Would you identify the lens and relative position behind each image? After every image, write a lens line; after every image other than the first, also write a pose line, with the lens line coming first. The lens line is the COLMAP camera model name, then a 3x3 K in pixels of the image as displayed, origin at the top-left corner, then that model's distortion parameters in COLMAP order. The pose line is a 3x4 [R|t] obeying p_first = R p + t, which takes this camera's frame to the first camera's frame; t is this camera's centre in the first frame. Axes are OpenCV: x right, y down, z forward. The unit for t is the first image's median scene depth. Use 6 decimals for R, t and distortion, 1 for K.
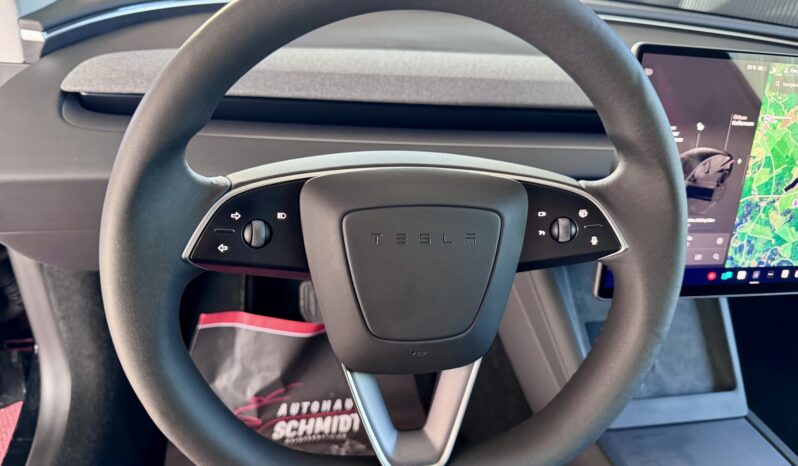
lens RADIAL K [[579.9, 0, 399.2], [0, 579.9, 223.8], [0, 0, 1]] dist [0.004098, -0.002046]
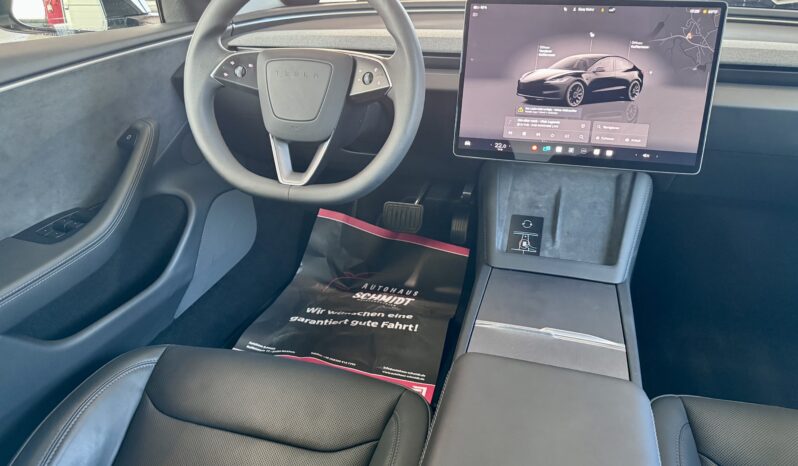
lens RADIAL K [[579.9, 0, 399.2], [0, 579.9, 223.8], [0, 0, 1]] dist [0.004098, -0.002046]
pose [[0.871112, 0.083112, -0.484000, 0.960811], [-0.138078, 0.987267, -0.078983, 0.446726], [0.471273, 0.135633, 0.871496, -0.449168]]
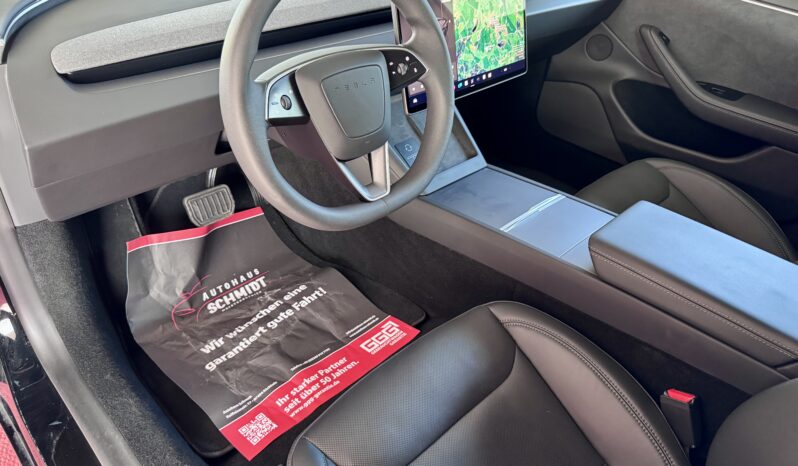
lens RADIAL K [[579.9, 0, 399.2], [0, 579.9, 223.8], [0, 0, 1]] dist [0.004098, -0.002046]
pose [[0.837323, -0.361392, 0.410227, -0.518384], [0.305695, 0.931585, 0.196725, 0.076897], [-0.453256, -0.039317, 0.890513, -0.578728]]
